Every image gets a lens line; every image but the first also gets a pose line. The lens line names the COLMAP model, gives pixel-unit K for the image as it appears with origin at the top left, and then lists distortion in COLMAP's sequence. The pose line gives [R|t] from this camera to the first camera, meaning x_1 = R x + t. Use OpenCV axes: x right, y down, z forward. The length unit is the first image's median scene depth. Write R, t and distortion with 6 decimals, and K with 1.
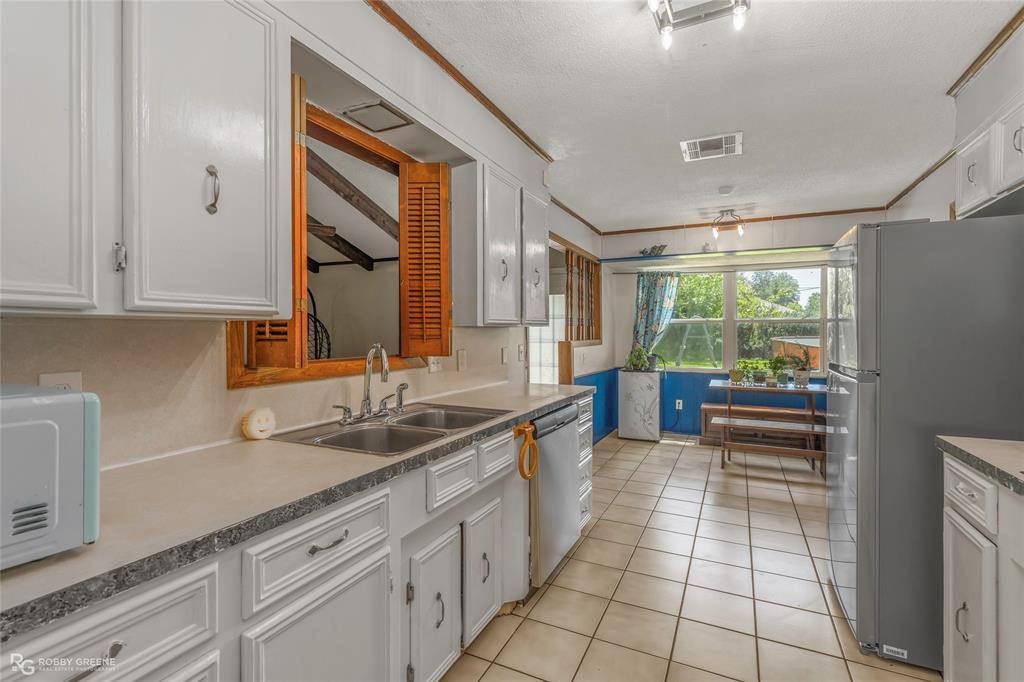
lens RADIAL K [[464.8, 0, 511.6], [0, 464.8, 332.6], [0, 0, 1]] dist [-0.008155, 0.002112]
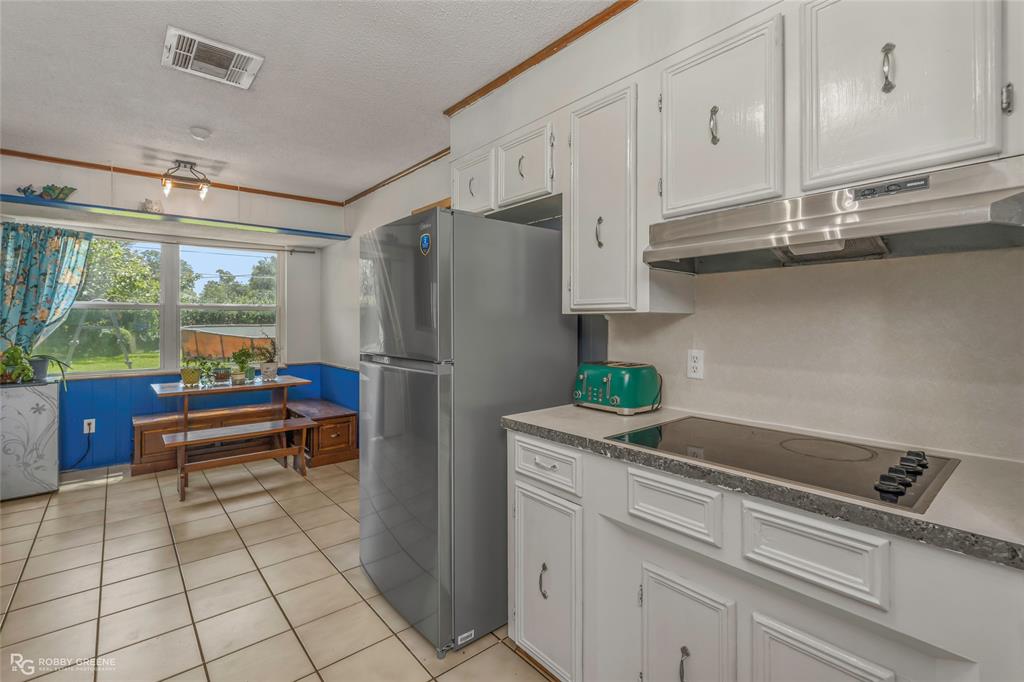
lens RADIAL K [[464.8, 0, 511.8], [0, 464.8, 317.9], [0, 0, 1]] dist [-0.008155, 0.002112]
pose [[0.398374, 0.003817, 0.917215, -0.019716], [0.002339, 0.999984, -0.005178, -0.000132], [-0.917220, 0.004208, 0.398359, 0.167146]]
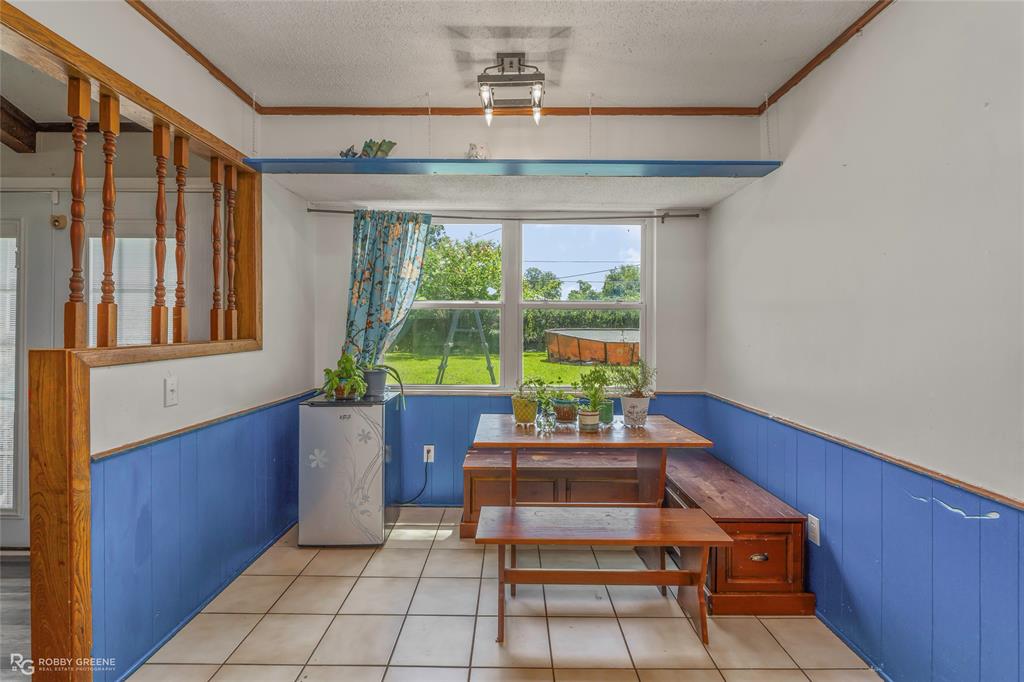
lens RADIAL K [[464.8, 0, 514.2], [0, 464.8, 328.9], [0, 0, 1]] dist [-0.008155, 0.002112]
pose [[0.896747, -0.001715, 0.442541, 0.224965], [-0.002742, 0.999952, 0.009432, -0.000281], [-0.442536, -0.009672, 0.896699, 0.497414]]
